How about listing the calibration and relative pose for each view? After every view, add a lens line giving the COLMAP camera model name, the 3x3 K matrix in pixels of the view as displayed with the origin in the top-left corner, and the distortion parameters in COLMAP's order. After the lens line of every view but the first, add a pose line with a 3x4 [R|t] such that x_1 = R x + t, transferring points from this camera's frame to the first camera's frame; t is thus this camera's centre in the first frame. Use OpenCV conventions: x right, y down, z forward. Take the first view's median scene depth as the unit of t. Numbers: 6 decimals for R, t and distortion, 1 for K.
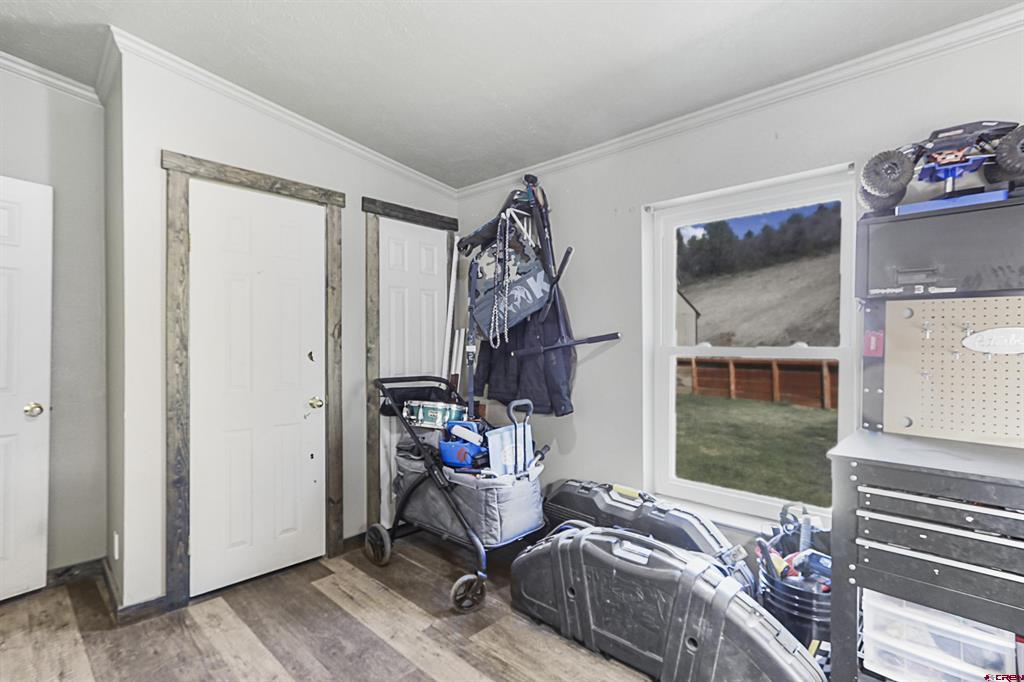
lens RADIAL K [[490.2, 0, 507.8], [0, 490.2, 348.4], [0, 0, 1]] dist [0.006727, 0.003397]
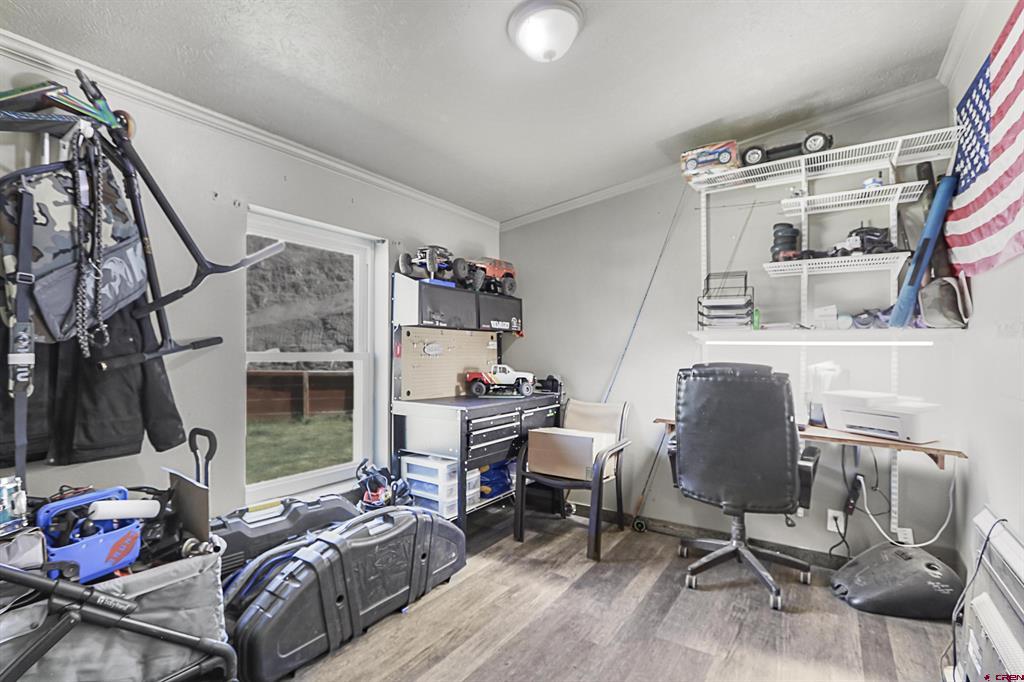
lens RADIAL K [[490.2, 0, 507.8], [0, 490.2, 342.0], [0, 0, 1]] dist [0.006727, 0.003397]
pose [[-0.162319, 0.007501, 0.986710, -0.678837], [-0.007544, 0.999932, -0.008843, -0.017577], [-0.986709, -0.008879, -0.162252, 0.610845]]
